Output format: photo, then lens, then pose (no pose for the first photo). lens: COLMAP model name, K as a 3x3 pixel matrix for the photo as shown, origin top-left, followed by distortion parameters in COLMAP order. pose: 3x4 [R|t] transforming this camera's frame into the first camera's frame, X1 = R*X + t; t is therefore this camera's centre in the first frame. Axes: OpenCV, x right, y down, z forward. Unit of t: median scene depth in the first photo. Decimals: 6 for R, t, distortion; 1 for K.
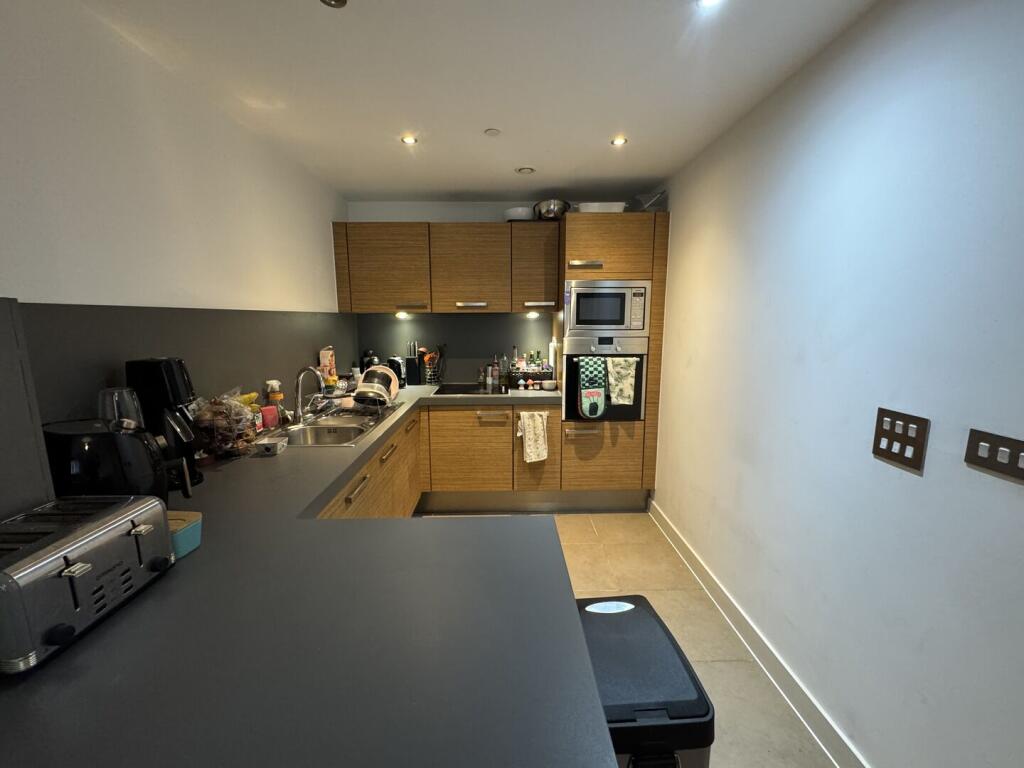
lens RADIAL K [[406.4, 0, 510.7], [0, 406.4, 383.7], [0, 0, 1]] dist [-0.002406, -0.000177]
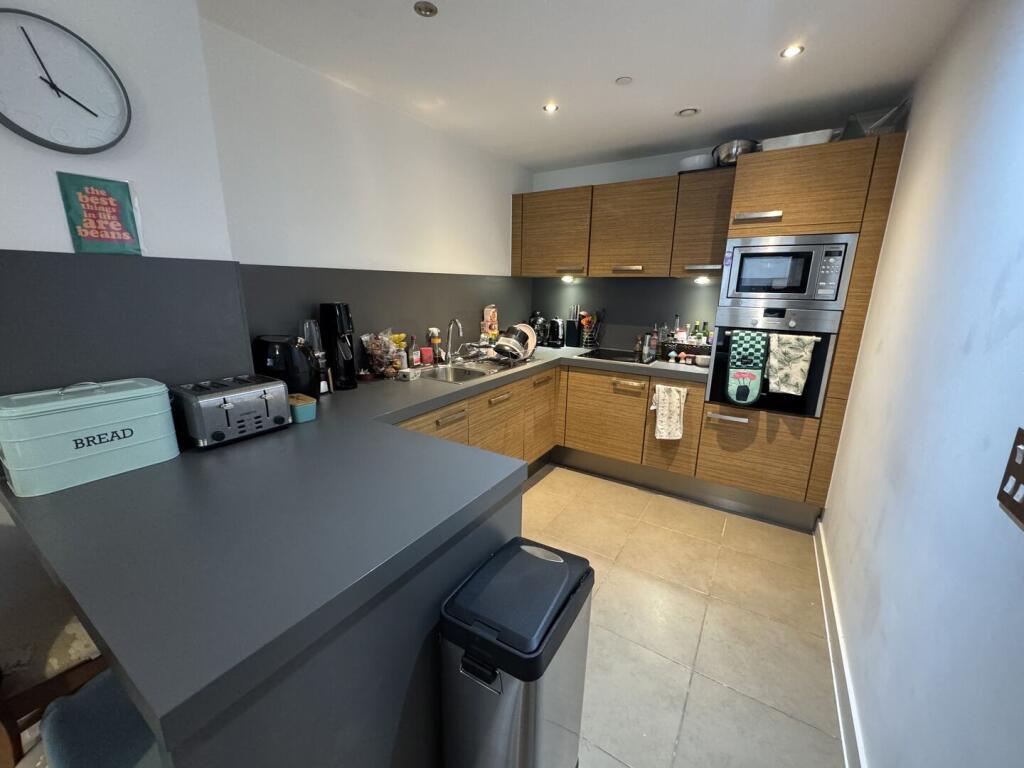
lens RADIAL K [[406.4, 0, 510.7], [0, 406.4, 383.7], [0, 0, 1]] dist [-0.002406, -0.000177]
pose [[0.834715, 0.145259, -0.531179, 0.242942], [-0.104530, 0.988840, 0.106152, 0.003411], [0.540670, -0.033083, 0.840584, 0.029003]]
